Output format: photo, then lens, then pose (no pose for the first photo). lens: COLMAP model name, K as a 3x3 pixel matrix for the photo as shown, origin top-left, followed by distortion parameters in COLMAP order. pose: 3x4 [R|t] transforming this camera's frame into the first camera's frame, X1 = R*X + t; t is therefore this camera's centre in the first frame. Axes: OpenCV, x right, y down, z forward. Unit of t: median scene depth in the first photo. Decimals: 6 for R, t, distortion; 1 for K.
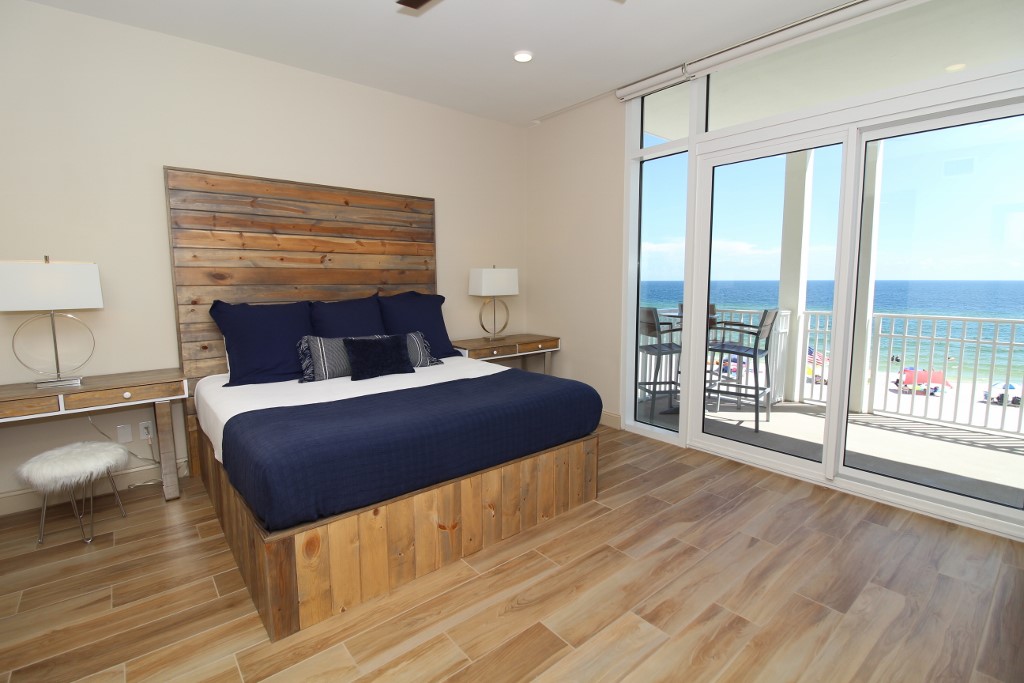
lens RADIAL K [[472.6, 0, 513.8], [0, 472.6, 331.3], [0, 0, 1]] dist [0.004638, -0.015054]
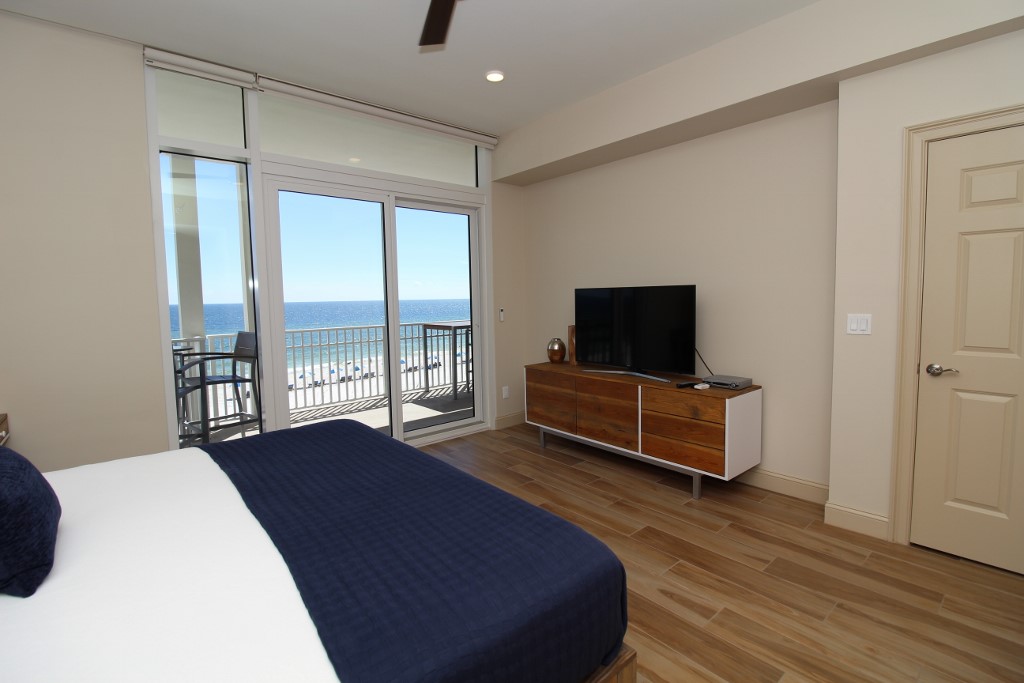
lens RADIAL K [[472.6, 0, 513.8], [0, 472.6, 331.3], [0, 0, 1]] dist [0.004638, -0.015054]
pose [[-0.012656, -0.068202, 0.997591, -0.747666], [0.129334, 0.989179, 0.069268, -0.073981], [-0.991520, 0.129899, -0.003698, 0.691447]]
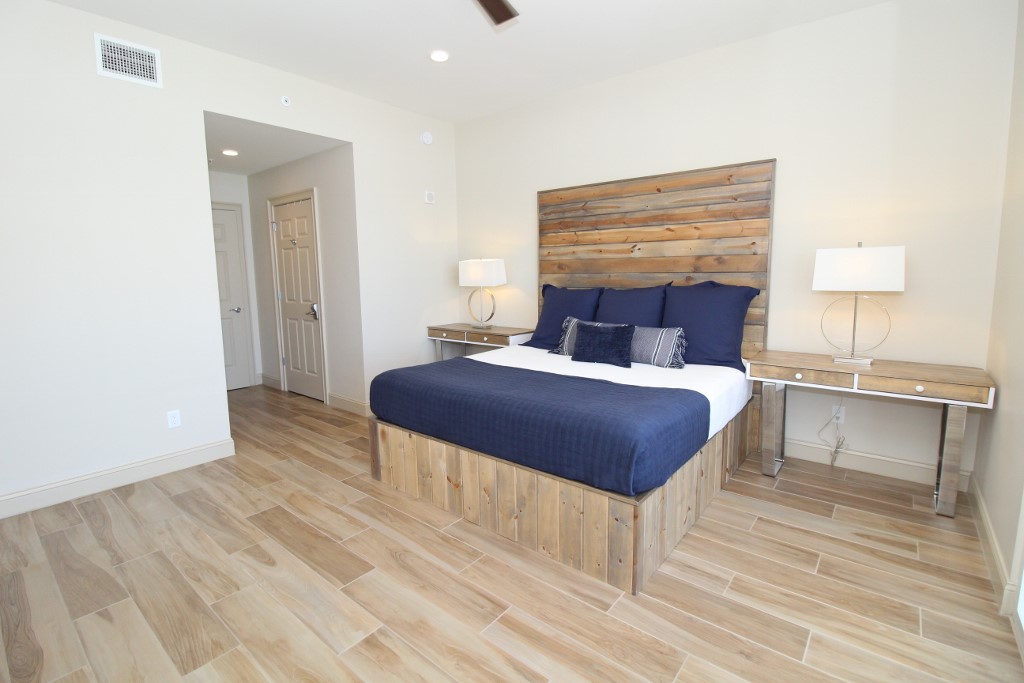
lens RADIAL K [[478.8, 0, 514.7], [0, 478.8, 330.3], [0, 0, 1]] dist [-0.000802, -0.013908]
pose [[0.186129, 0.118774, -0.975320, 0.795044], [-0.096039, 0.990112, 0.102247, -0.073521], [0.977820, 0.074638, 0.195695, 0.712053]]
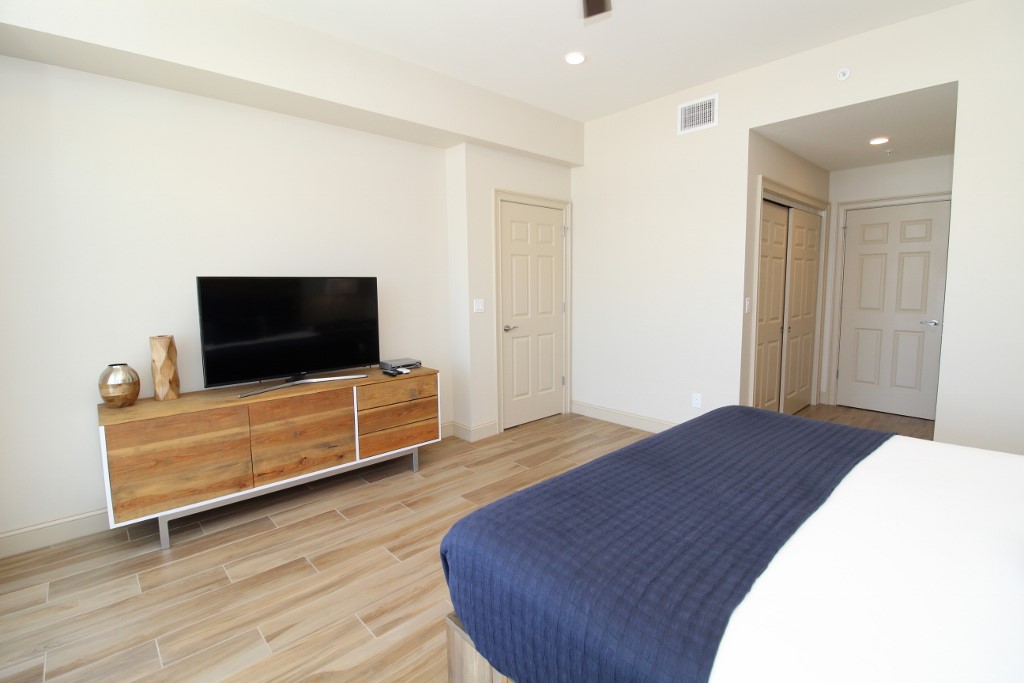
lens RADIAL K [[472.6, 0, 513.8], [0, 472.6, 331.3], [0, 0, 1]] dist [0.004638, -0.015054]
pose [[-0.998590, 0.021195, -0.048661, 0.135416], [0.010593, 0.977948, 0.208581, -0.160972], [0.052009, 0.207772, -0.976794, 1.453384]]
